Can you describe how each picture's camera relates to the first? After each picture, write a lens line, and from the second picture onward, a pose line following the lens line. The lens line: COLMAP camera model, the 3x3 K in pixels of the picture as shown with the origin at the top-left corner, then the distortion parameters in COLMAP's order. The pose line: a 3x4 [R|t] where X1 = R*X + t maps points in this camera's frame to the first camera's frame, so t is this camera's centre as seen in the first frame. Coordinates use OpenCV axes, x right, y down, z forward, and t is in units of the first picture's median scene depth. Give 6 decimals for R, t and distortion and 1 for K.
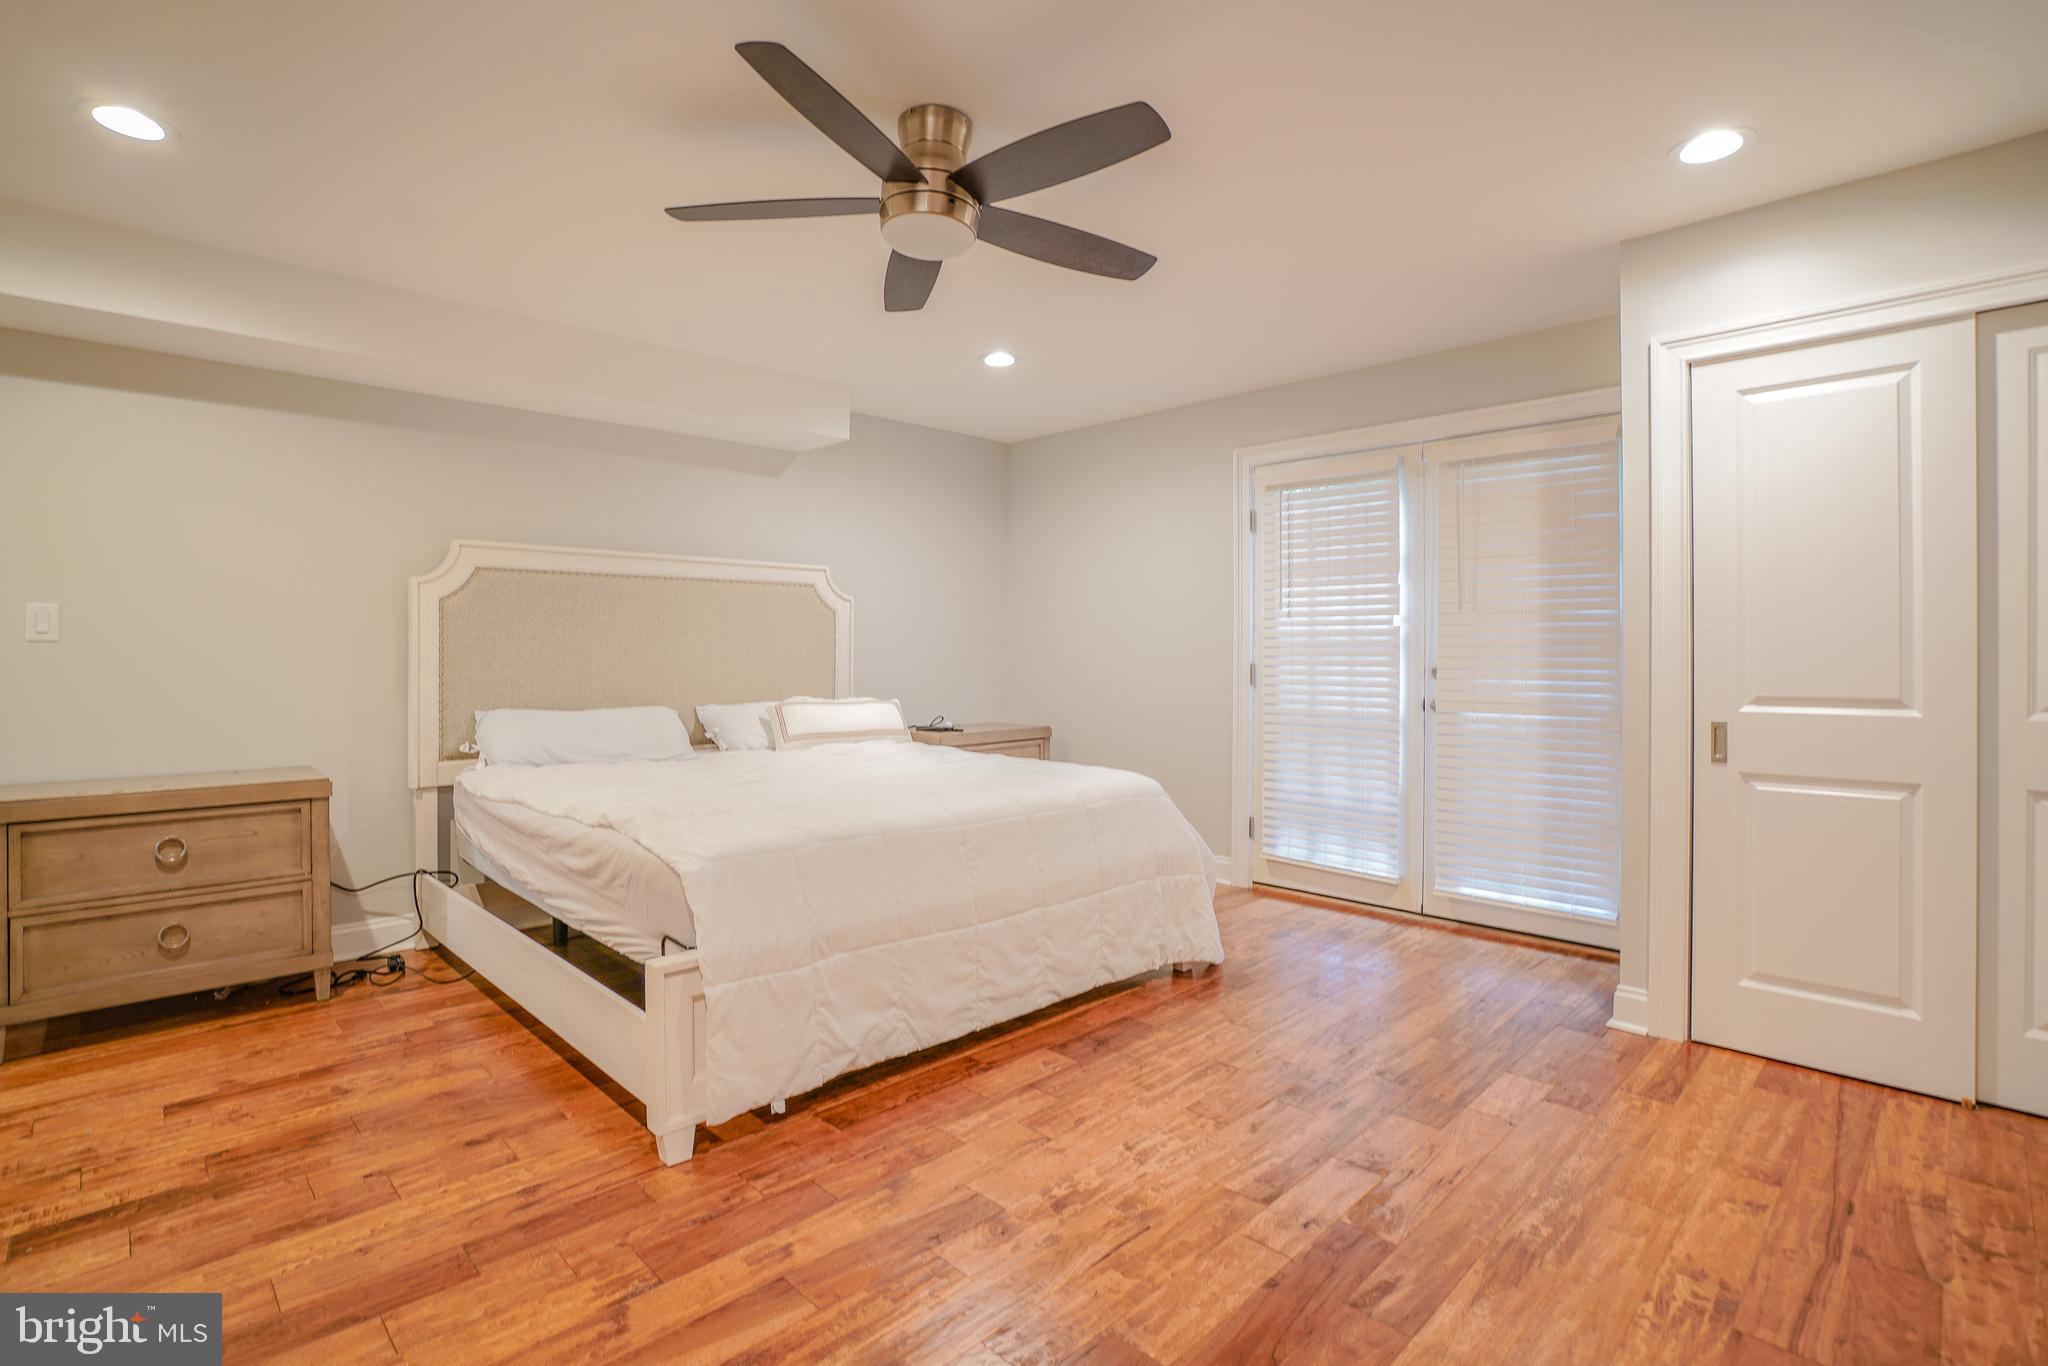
lens RADIAL K [[973.6, 0, 1021.0], [0, 973.6, 641.7], [0, 0, 1]] dist [-0.020999, 0.001387]
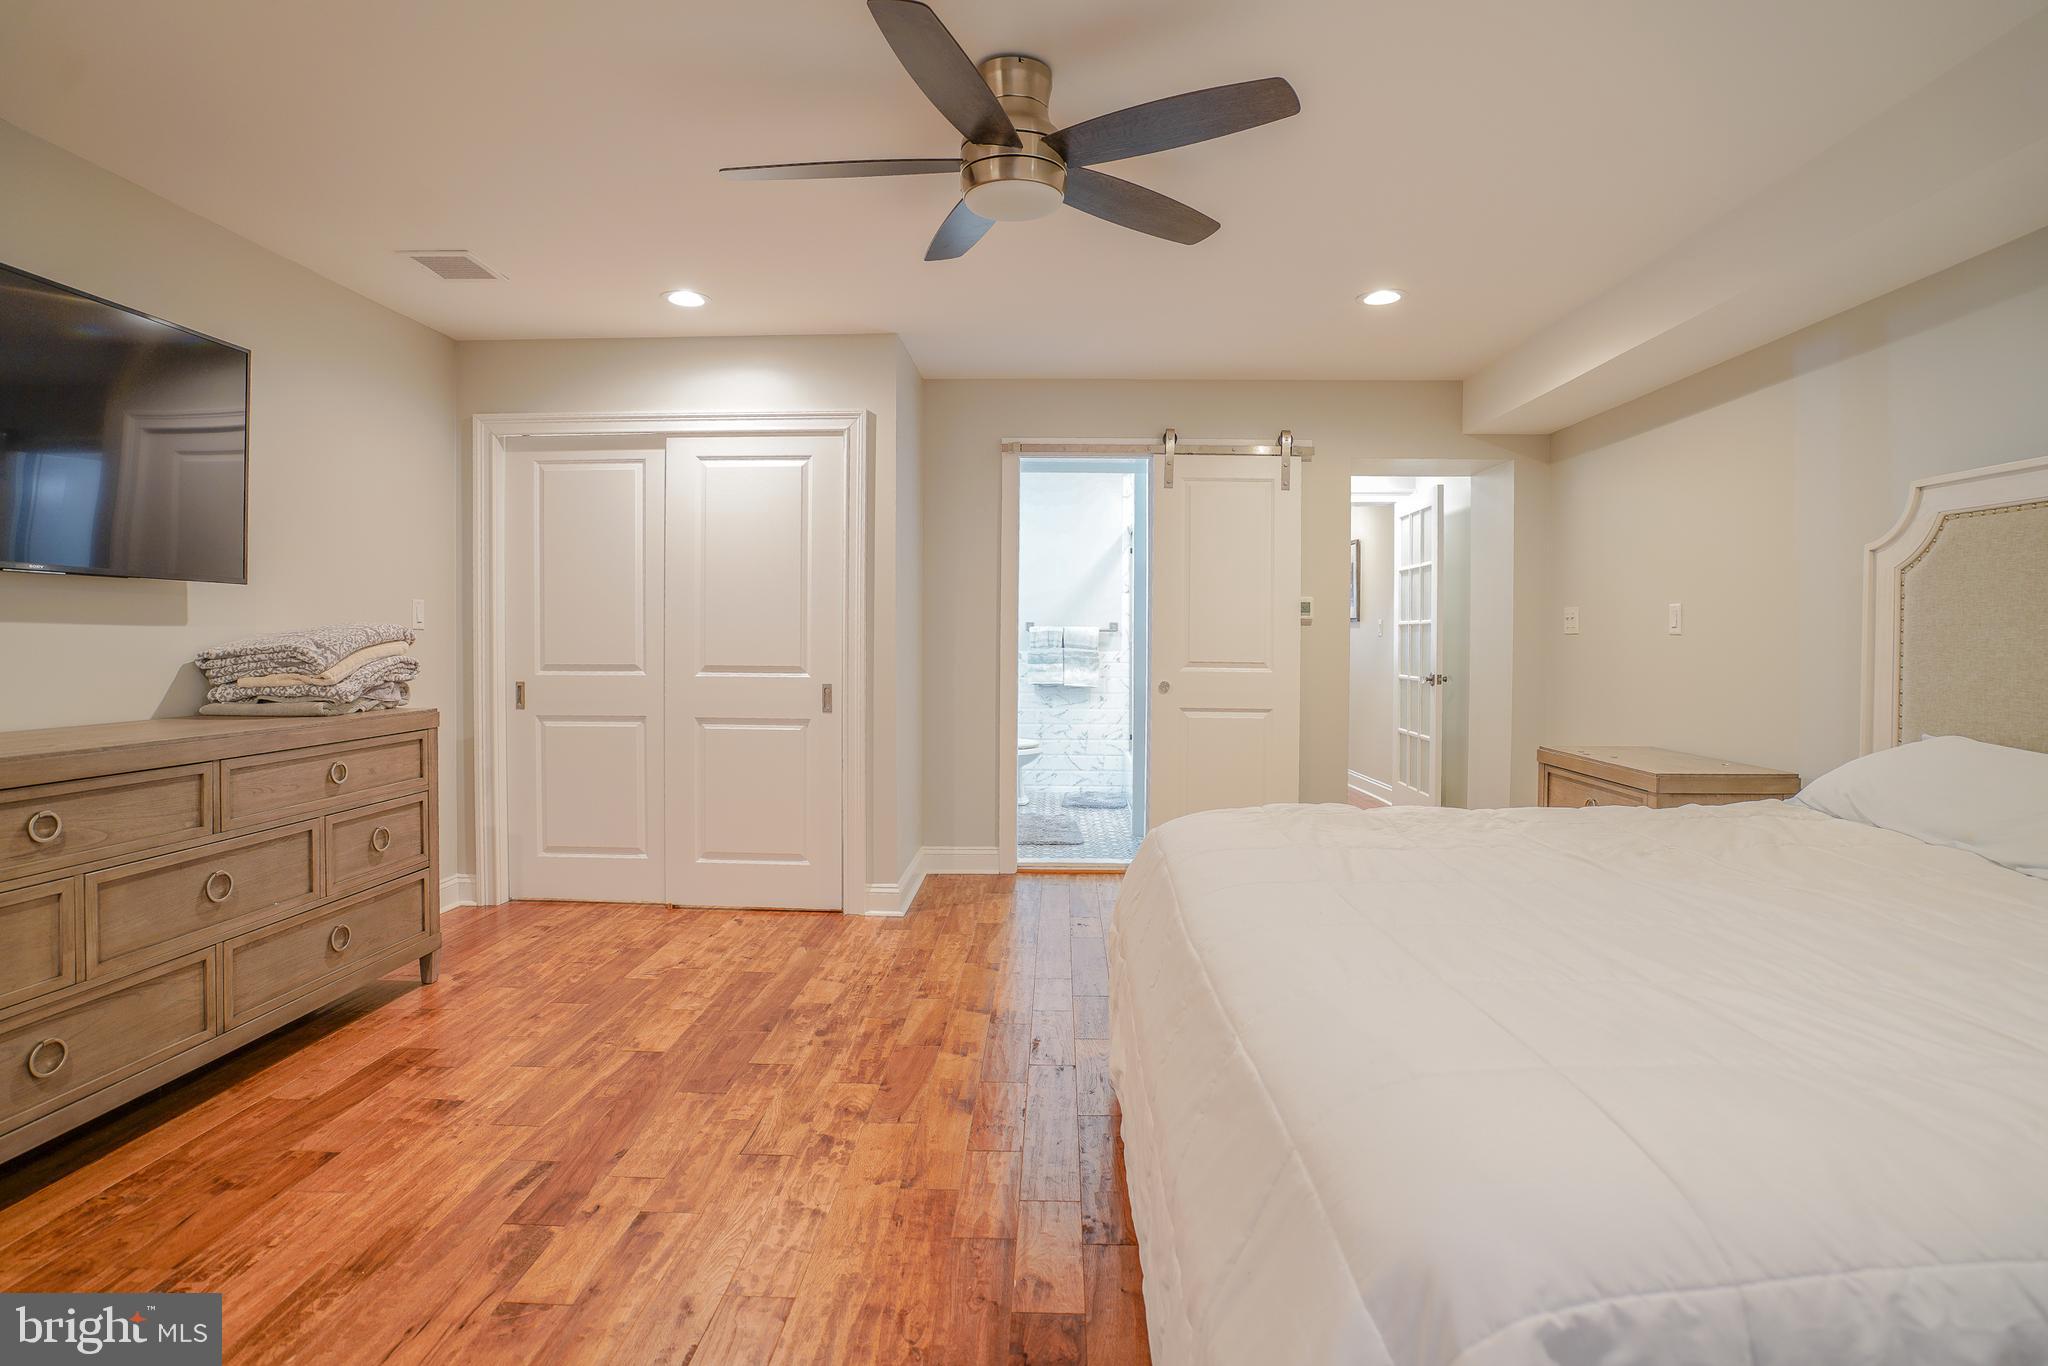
lens RADIAL K [[1017.7, 0, 1022.8], [0, 1017.7, 650.8], [0, 0, 1]] dist [-0.066387, 0.038369]
pose [[-0.739082, 0.002924, -0.673610, 0.601087], [-0.001871, 0.999978, 0.006393, 0.018762], [0.673613, 0.005986, -0.739060, 1.866843]]
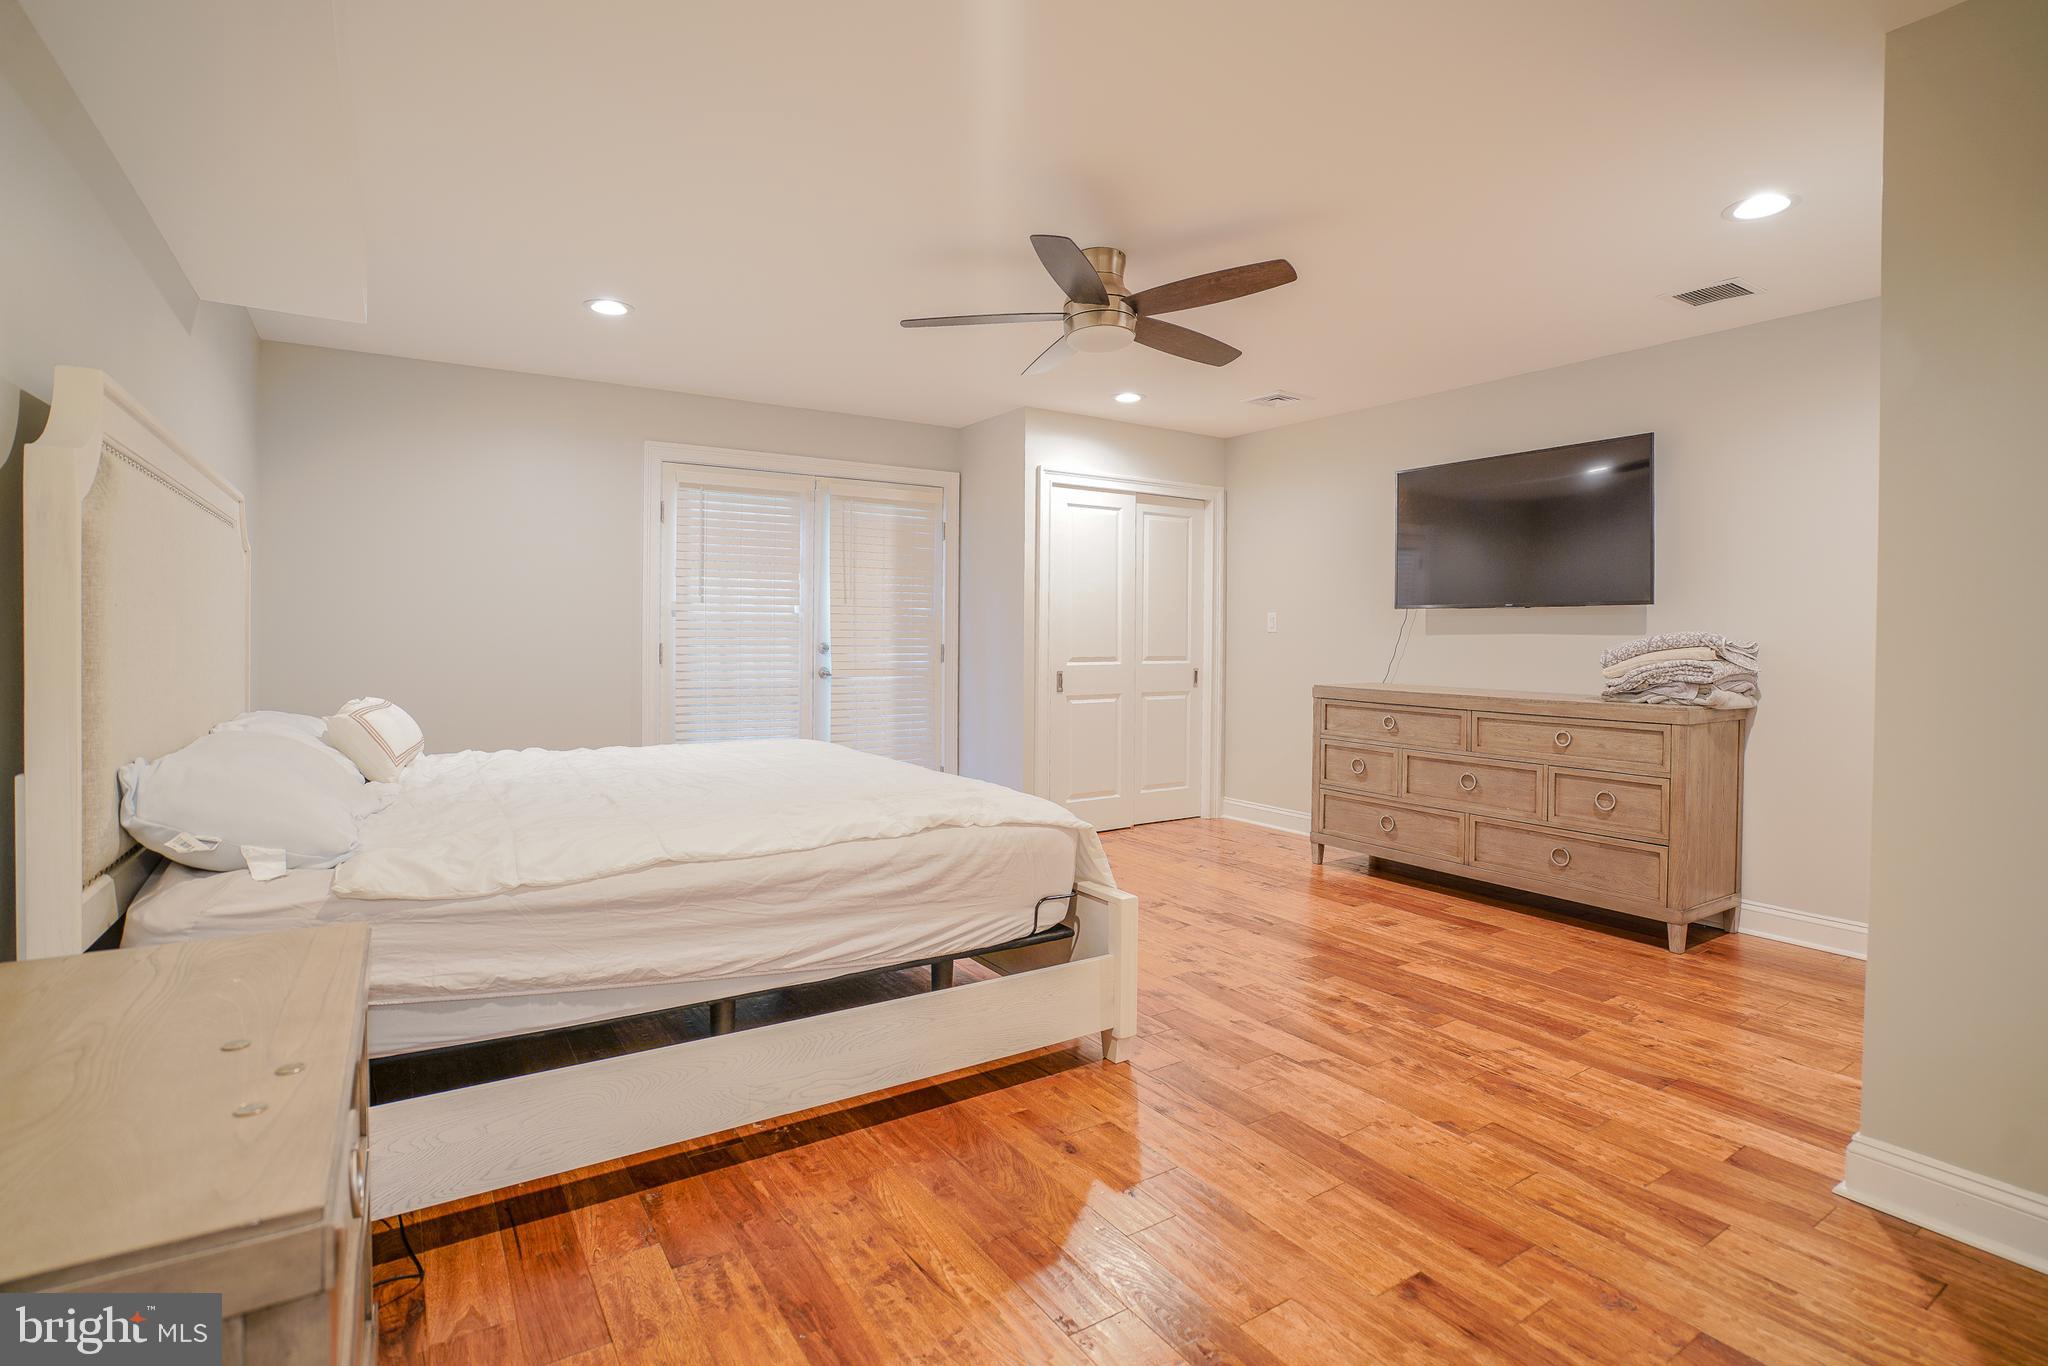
lens RADIAL K [[938.8, 0, 1030.2], [0, 938.8, 625.0], [0, 0, 1]] dist [-0.054771, 0.015251]
pose [[0.204844, 0.010609, 0.978737, -1.531812], [-0.014866, 0.999860, -0.007727, 0.007718], [-0.978682, -0.012968, 0.204973, 0.886907]]
